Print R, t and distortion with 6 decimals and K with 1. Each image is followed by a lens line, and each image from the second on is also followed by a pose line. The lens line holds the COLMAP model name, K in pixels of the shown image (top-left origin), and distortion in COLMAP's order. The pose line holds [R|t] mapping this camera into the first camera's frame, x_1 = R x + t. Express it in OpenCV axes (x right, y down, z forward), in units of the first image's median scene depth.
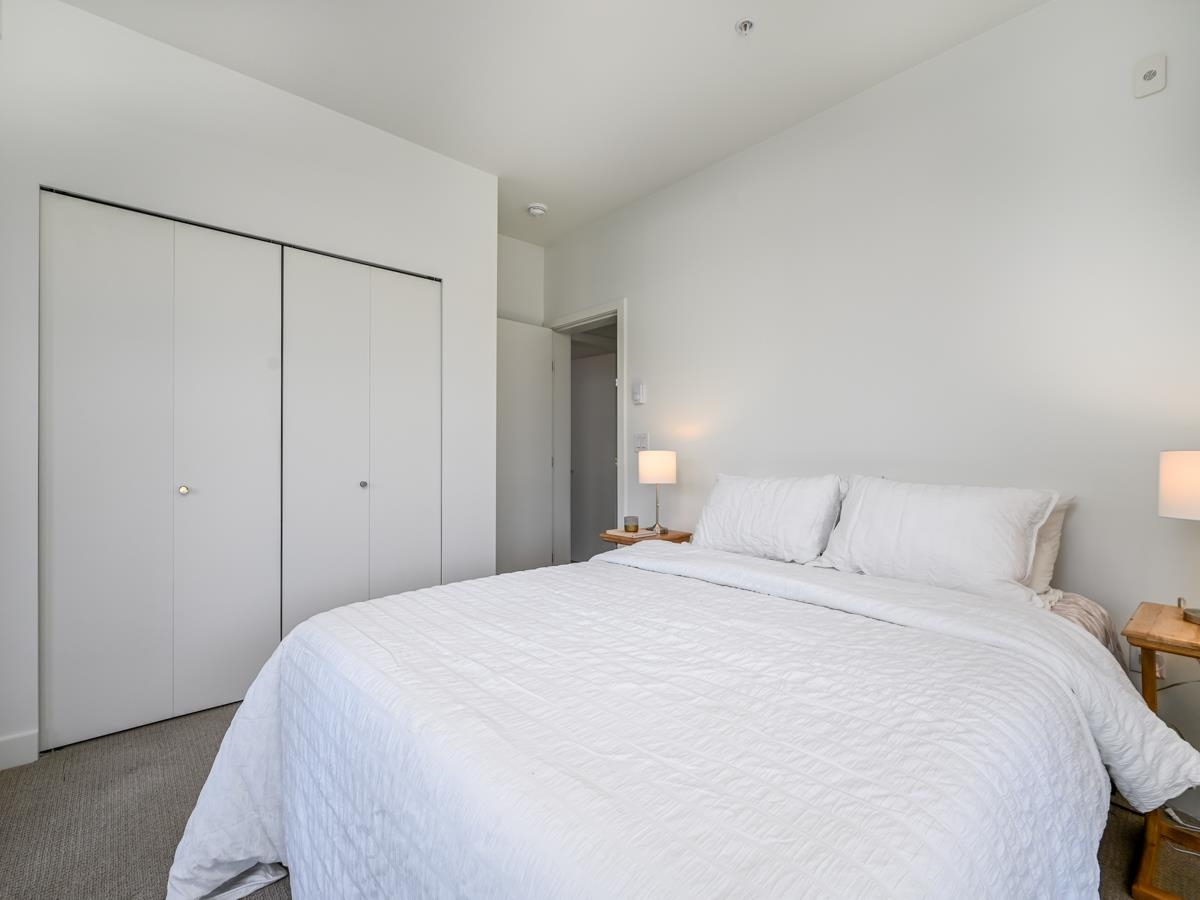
lens RADIAL K [[529.8, 0, 600.0], [0, 529.8, 450.0], [0, 0, 1]] dist [0.001530, 0.000062]
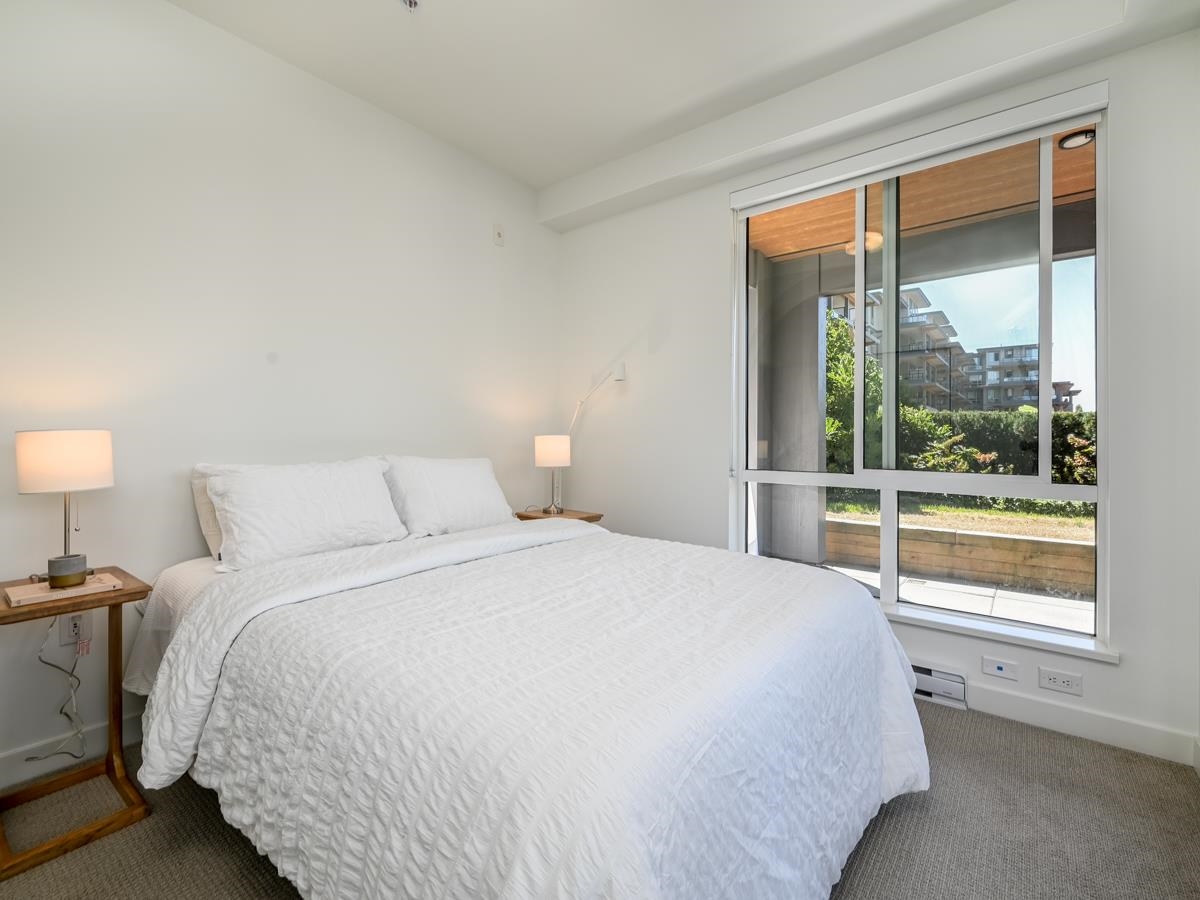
lens RADIAL K [[529.8, 0, 600.0], [0, 529.8, 450.0], [0, 0, 1]] dist [0.001530, 0.000062]
pose [[-0.169575, -0.028509, 0.985105, -0.910428], [-0.008529, 0.999587, 0.027460, 0.000648], [-0.985480, -0.003745, -0.169748, 0.983646]]
